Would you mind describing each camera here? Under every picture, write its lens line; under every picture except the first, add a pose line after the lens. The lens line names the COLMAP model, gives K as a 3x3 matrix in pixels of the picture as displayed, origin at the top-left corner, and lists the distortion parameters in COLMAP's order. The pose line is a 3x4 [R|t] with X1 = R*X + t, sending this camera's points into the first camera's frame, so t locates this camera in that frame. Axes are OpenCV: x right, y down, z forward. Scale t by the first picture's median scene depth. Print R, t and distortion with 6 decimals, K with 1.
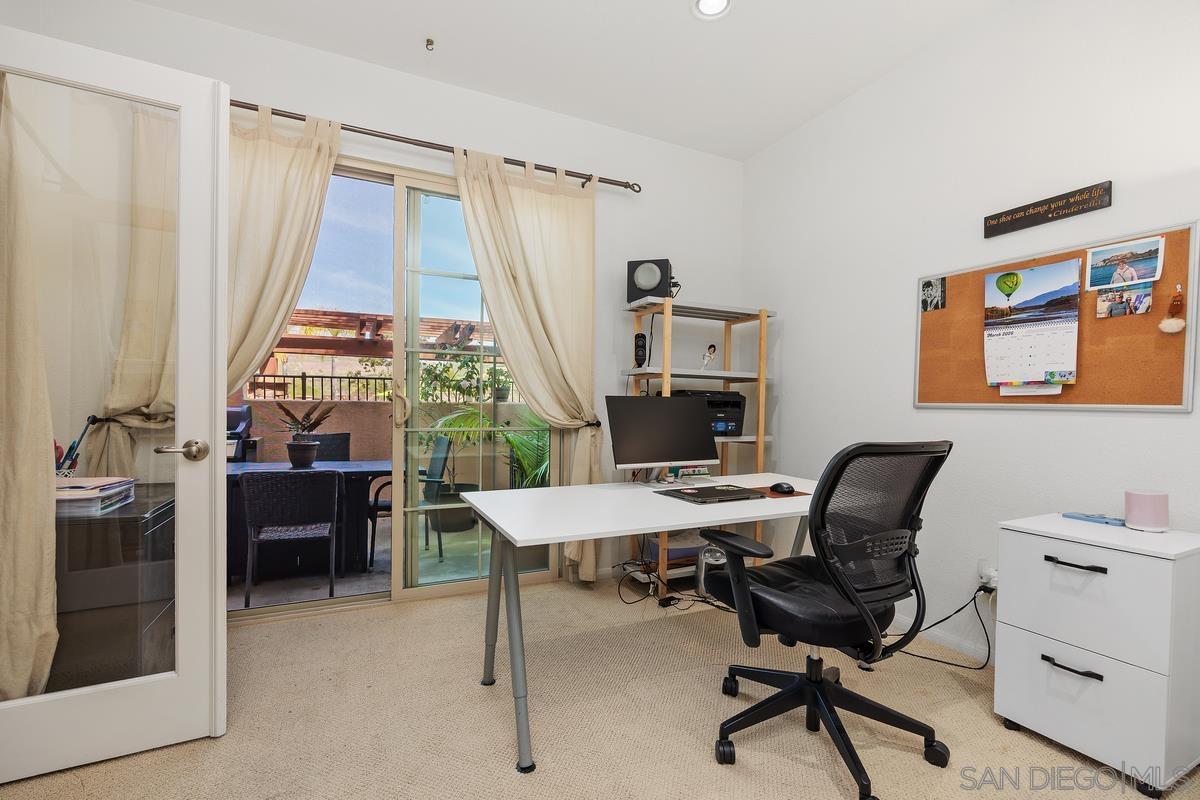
lens RADIAL K [[526.6, 0, 599.9], [0, 526.6, 417.4], [0, 0, 1]] dist [-0.001559, -0.001195]
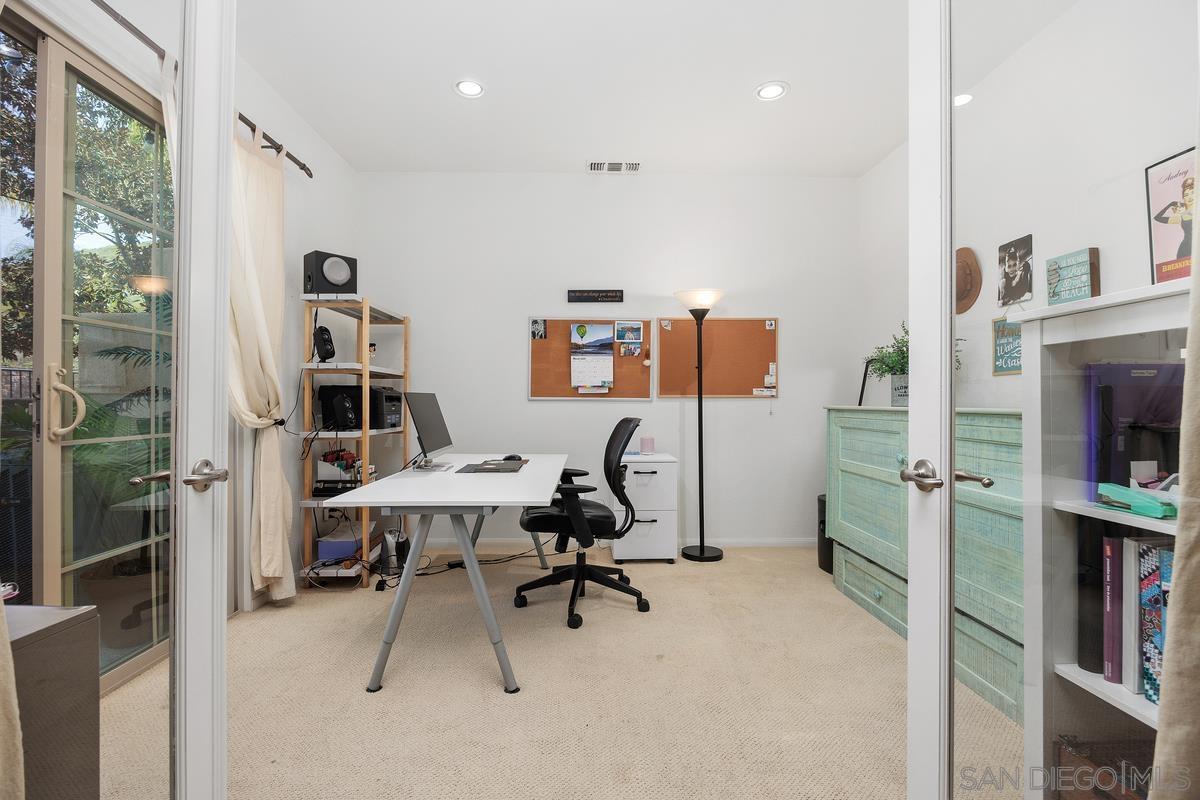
lens RADIAL K [[555.5, 0, 594.5], [0, 555.5, 402.9], [0, 0, 1]] dist [-0.008915, 0.000421]
pose [[0.407885, -0.015927, 0.912894, -0.927534], [0.024651, 0.999675, 0.006427, -0.019448], [-0.912700, 0.019882, 0.408145, 0.187340]]
